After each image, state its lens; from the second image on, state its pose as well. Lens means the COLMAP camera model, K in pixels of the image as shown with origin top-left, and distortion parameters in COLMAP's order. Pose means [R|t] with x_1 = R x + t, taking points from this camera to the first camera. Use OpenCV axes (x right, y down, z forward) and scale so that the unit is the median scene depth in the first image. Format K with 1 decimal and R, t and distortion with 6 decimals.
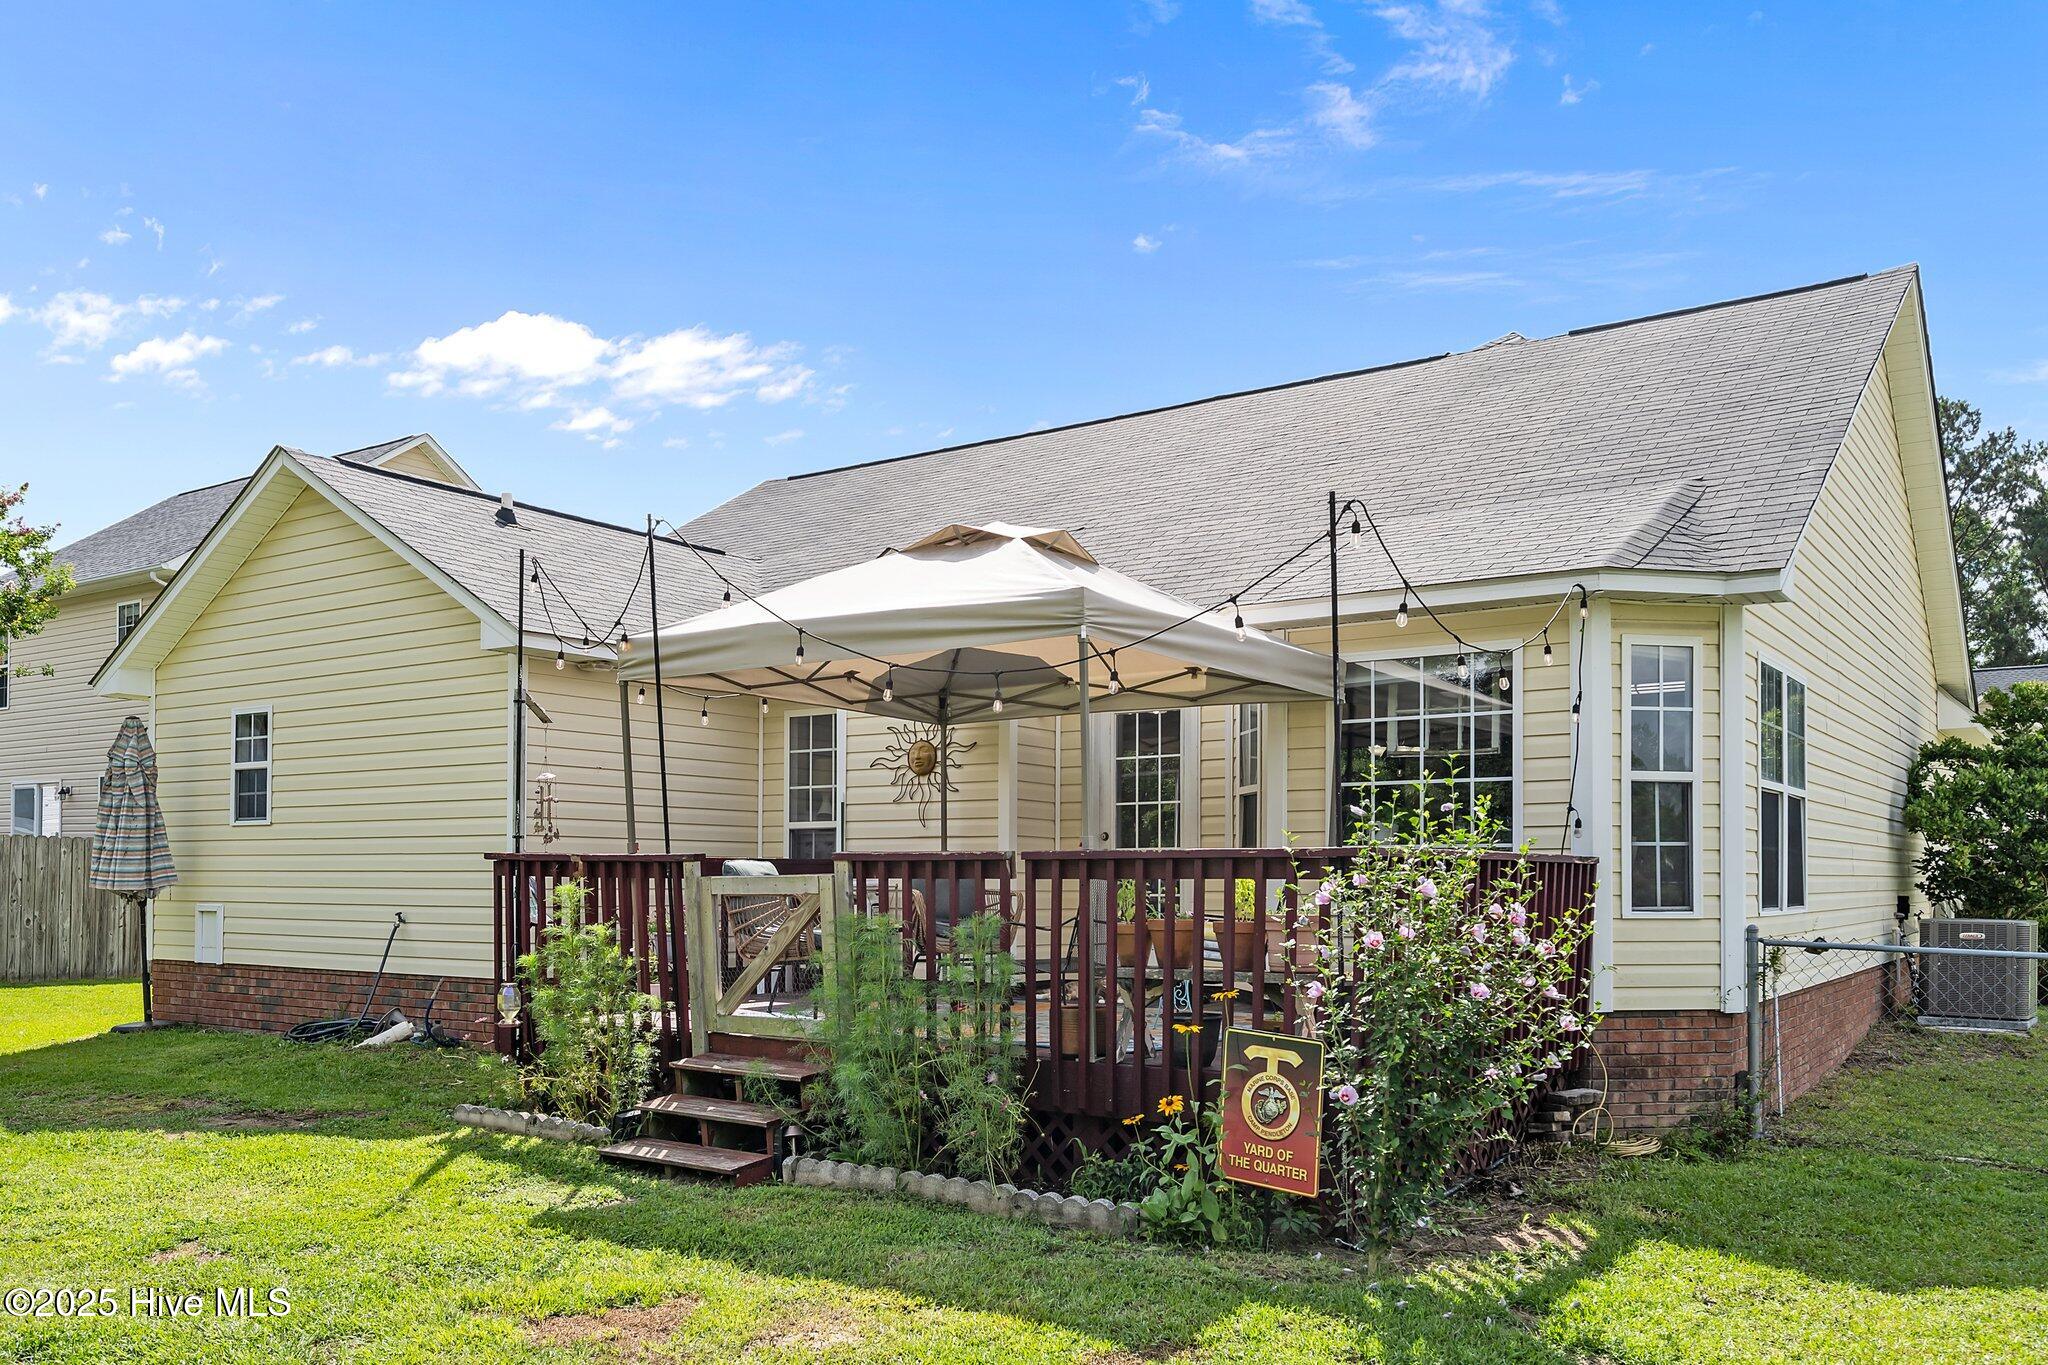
lens RADIAL K [[1624.9, 0, 1019.3], [0, 1624.9, 862.1], [0, 0, 1]] dist [0.003264, 0.001512]
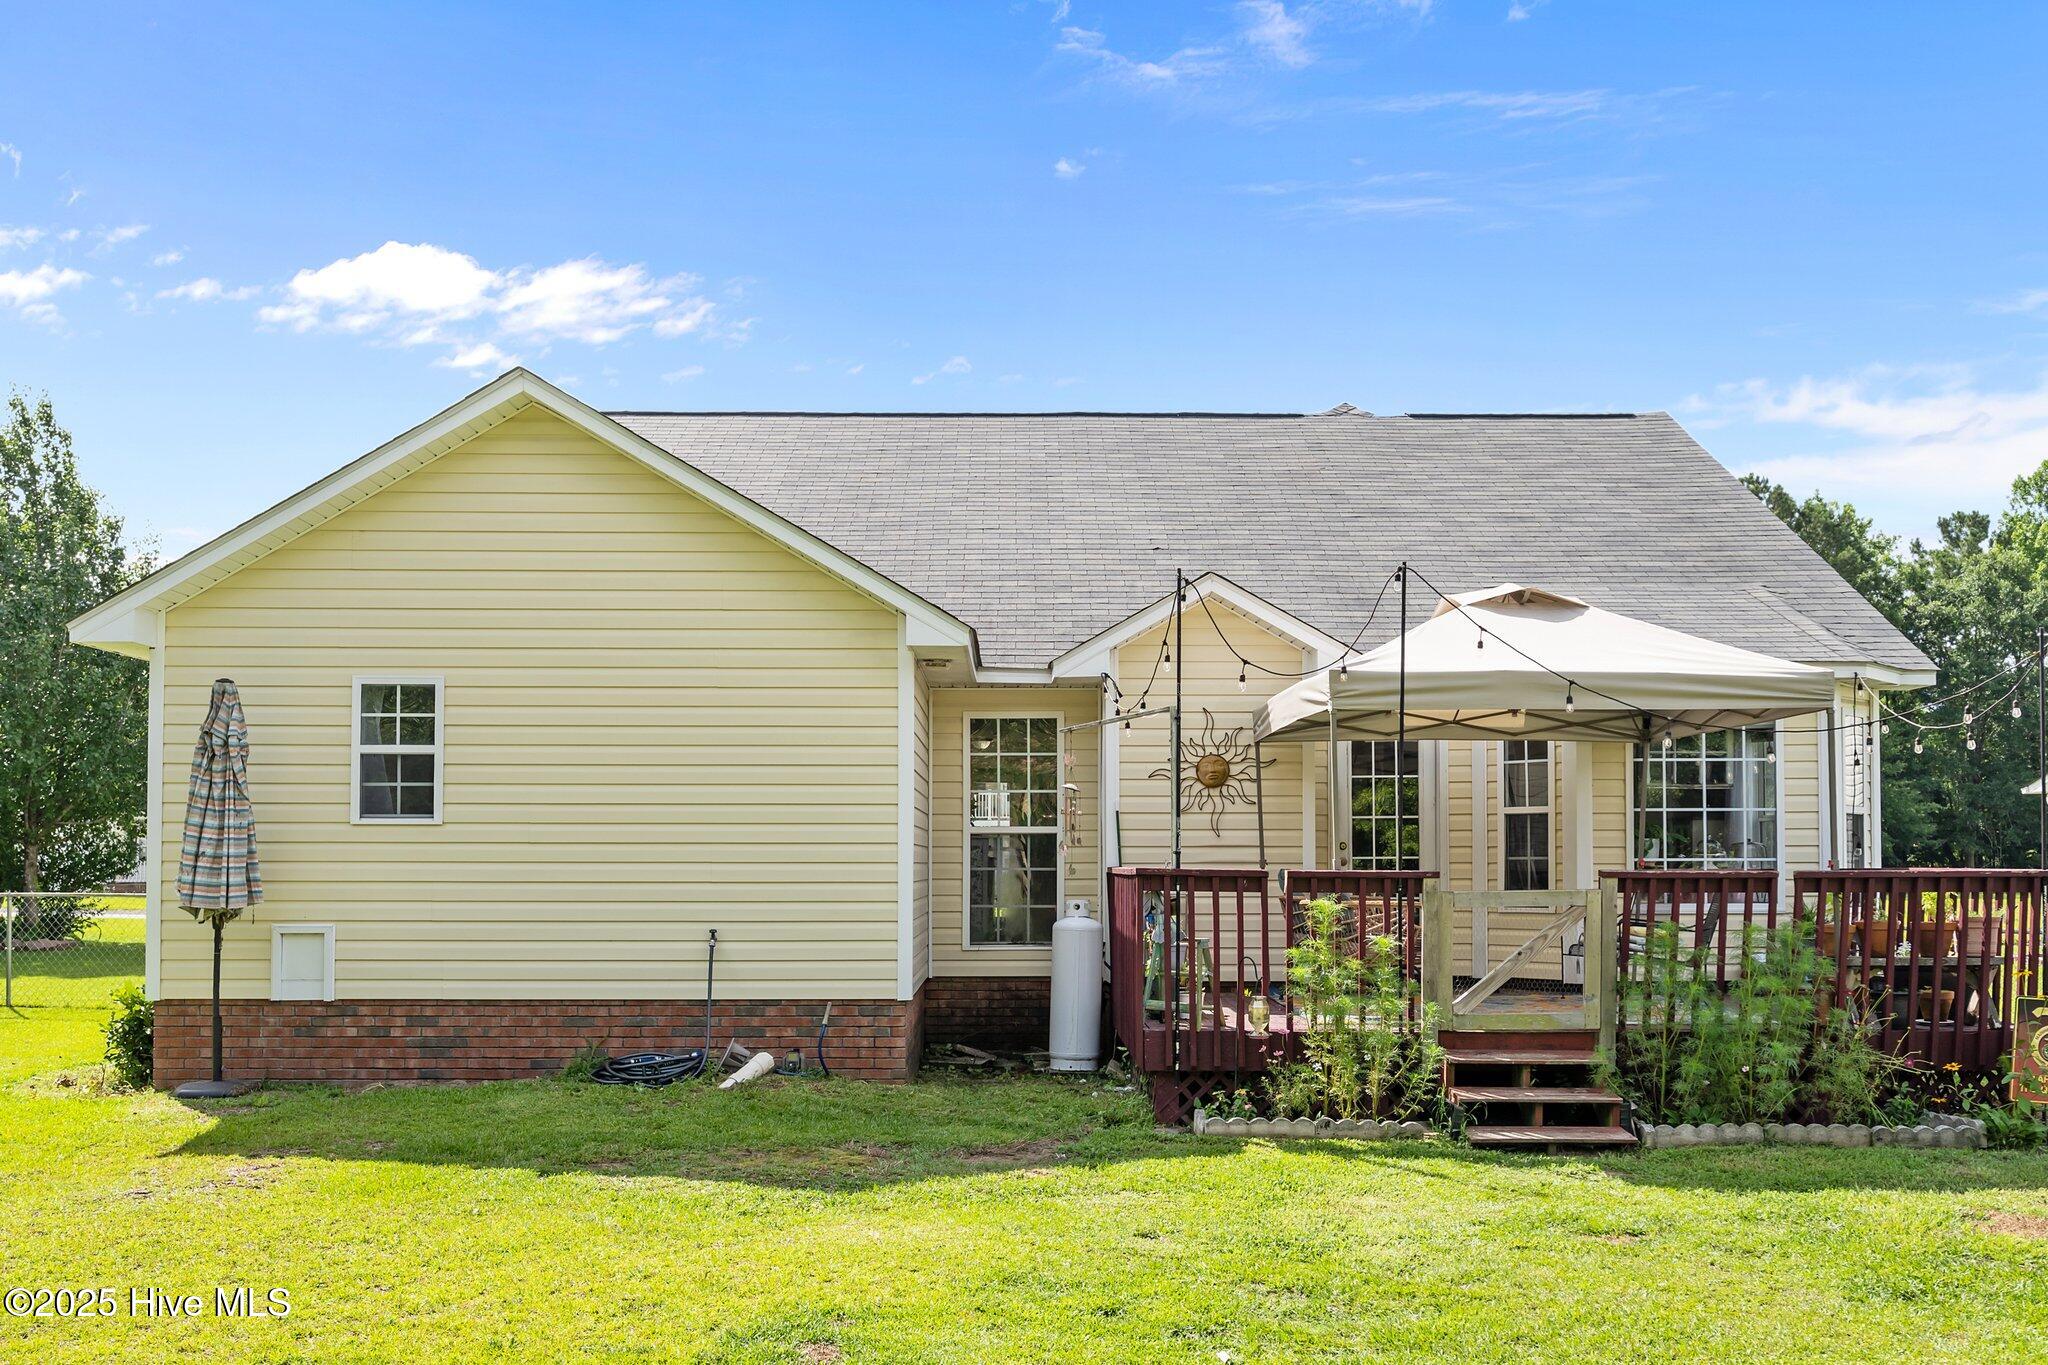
lens RADIAL K [[1809.6, 0, 1022.6], [0, 1809.6, 843.9], [0, 0, 1]] dist [0.008266, 0.011002]
pose [[0.814278, 0.002737, 0.580468, -0.811036], [-0.004255, 0.999990, 0.001253, -0.017028], [-0.580459, -0.003490, 0.814282, 0.108650]]
